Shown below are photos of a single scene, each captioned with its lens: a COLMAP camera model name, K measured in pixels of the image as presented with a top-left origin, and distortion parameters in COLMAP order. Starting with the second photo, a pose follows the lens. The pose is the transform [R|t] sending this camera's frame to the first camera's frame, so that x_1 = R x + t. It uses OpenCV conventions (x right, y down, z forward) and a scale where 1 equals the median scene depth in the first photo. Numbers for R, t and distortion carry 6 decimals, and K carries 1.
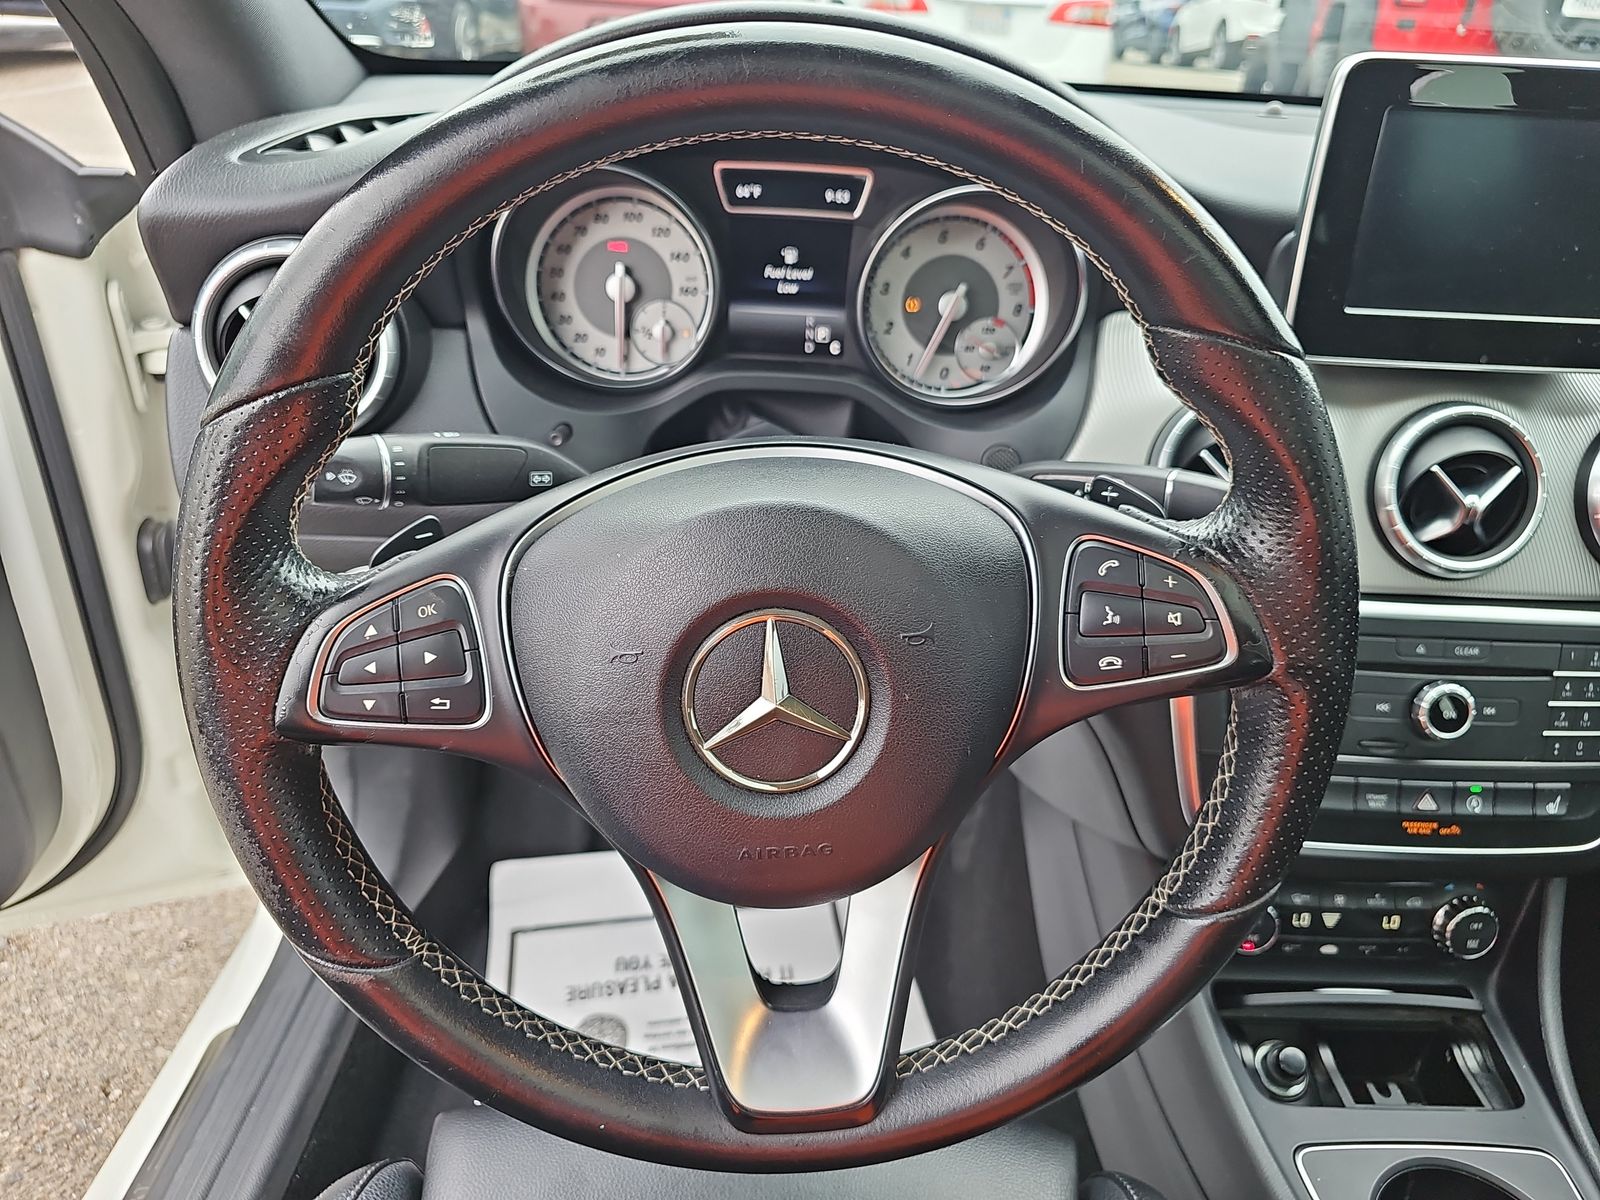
lens RADIAL K [[1053.9, 0, 796.9], [0, 1053.9, 590.6], [0, 0, 1]] dist [0.012782, -0.007115]
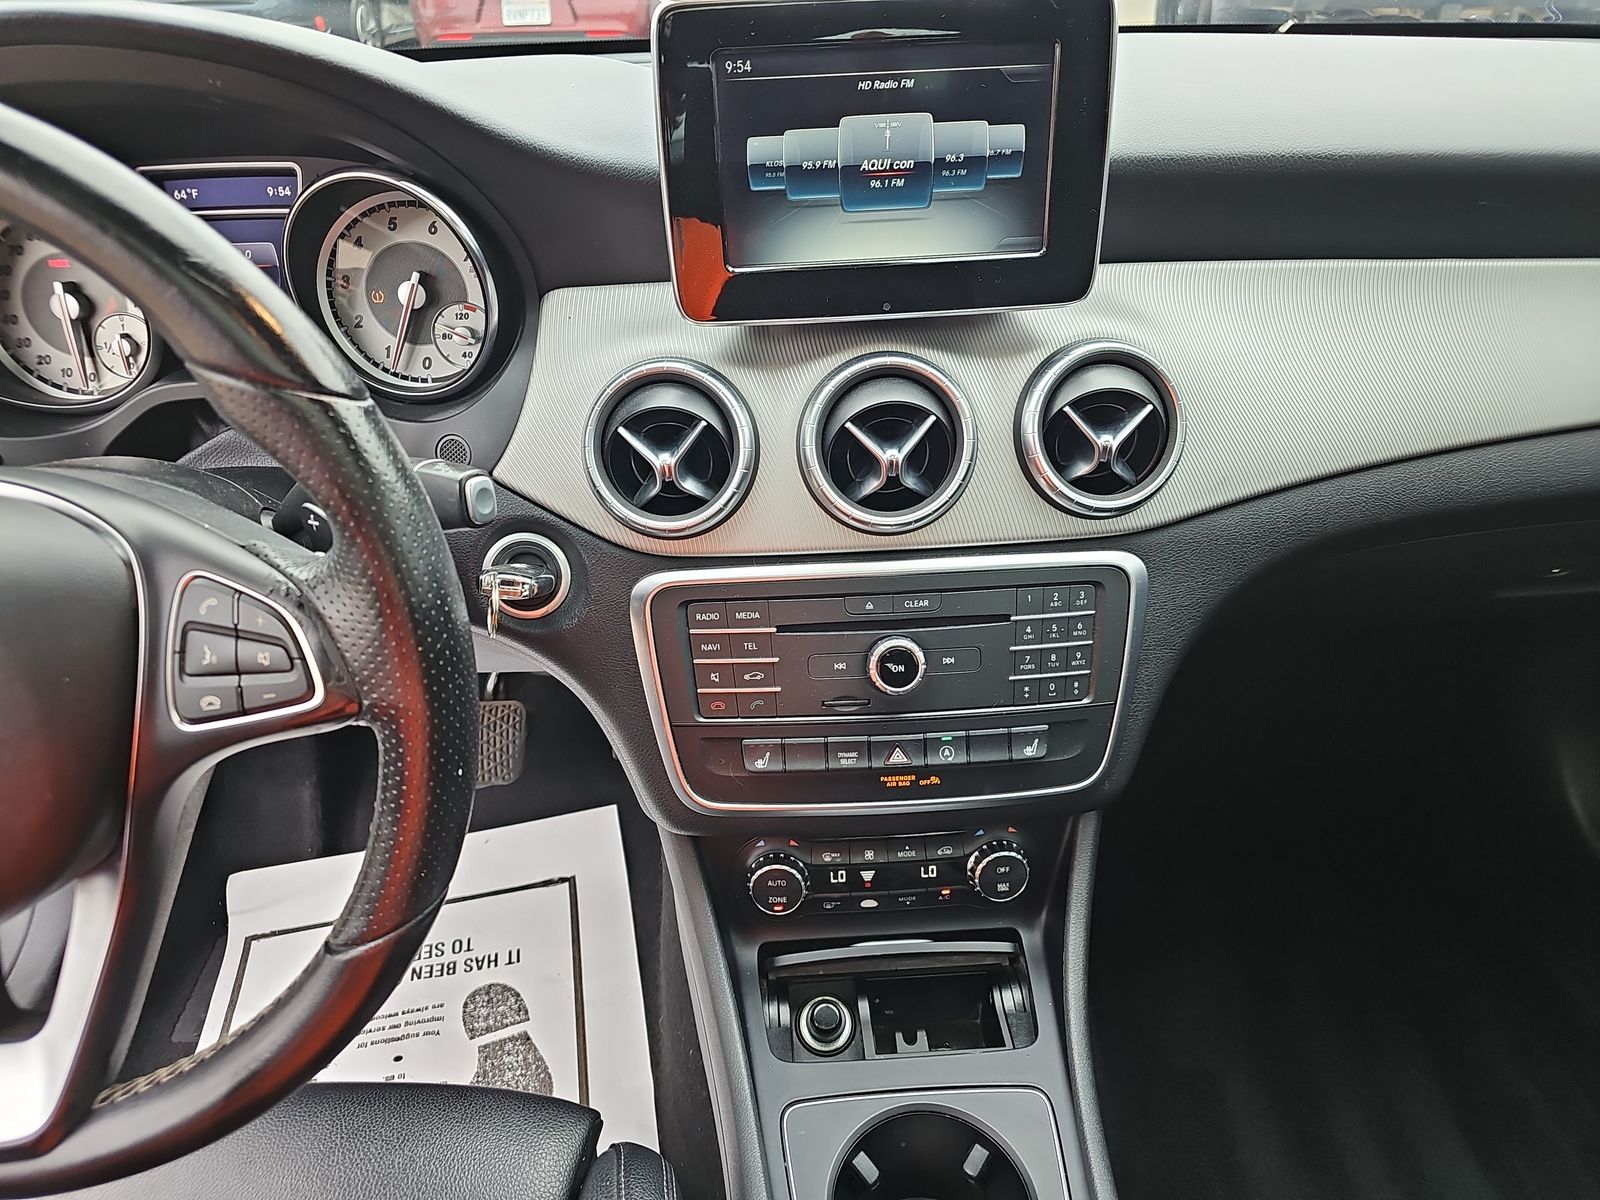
lens RADIAL K [[1053.9, 0, 804.5], [0, 1053.9, 605.8], [0, 0, 1]] dist [0.012782, -0.007115]
pose [[0.996616, -0.081585, -0.010017, 0.503919], [0.081932, 0.995777, 0.041415, 0.008998], [0.006596, -0.042096, 0.999092, 0.004199]]
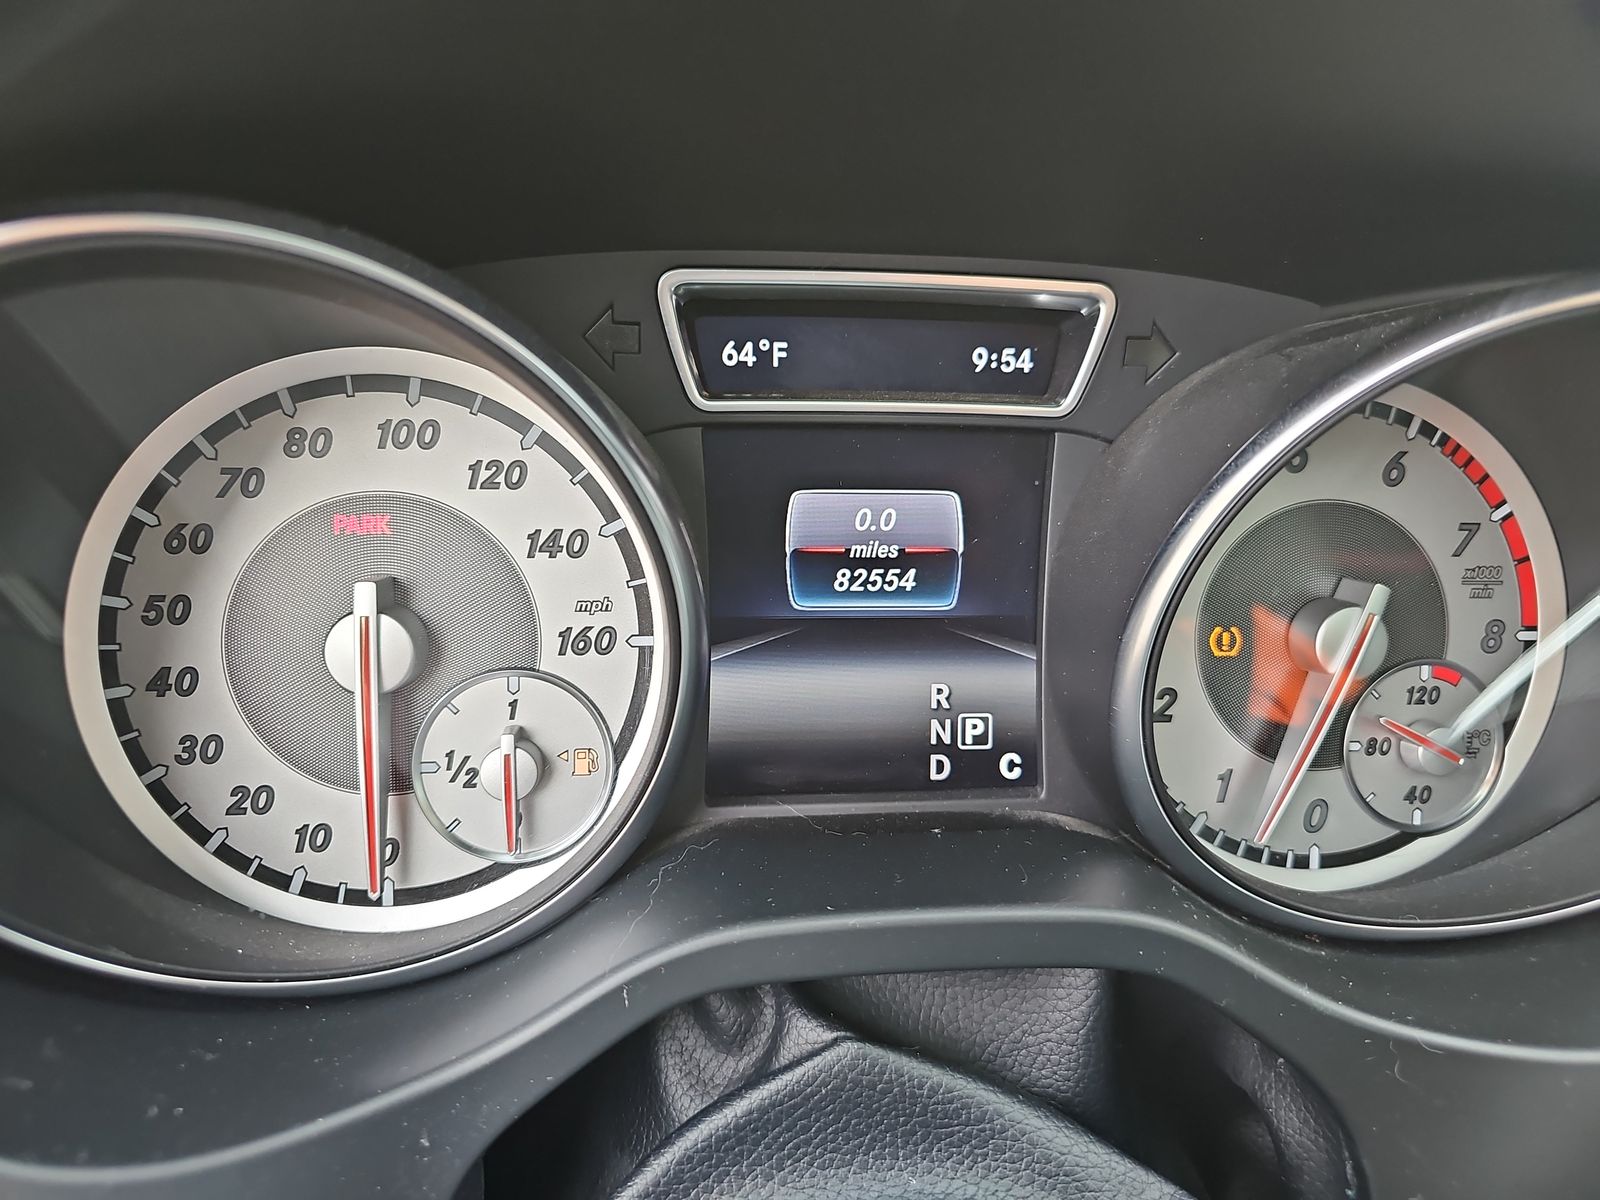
lens RADIAL K [[1053.9, 0, 808.1], [0, 1053.9, 583.6], [0, 0, 1]] dist [0.012782, -0.007115]
pose [[0.995611, -0.048272, 0.080182, -0.059195], [0.063408, 0.978043, -0.198523, -0.231710], [-0.068838, 0.202736, 0.976811, 0.668353]]
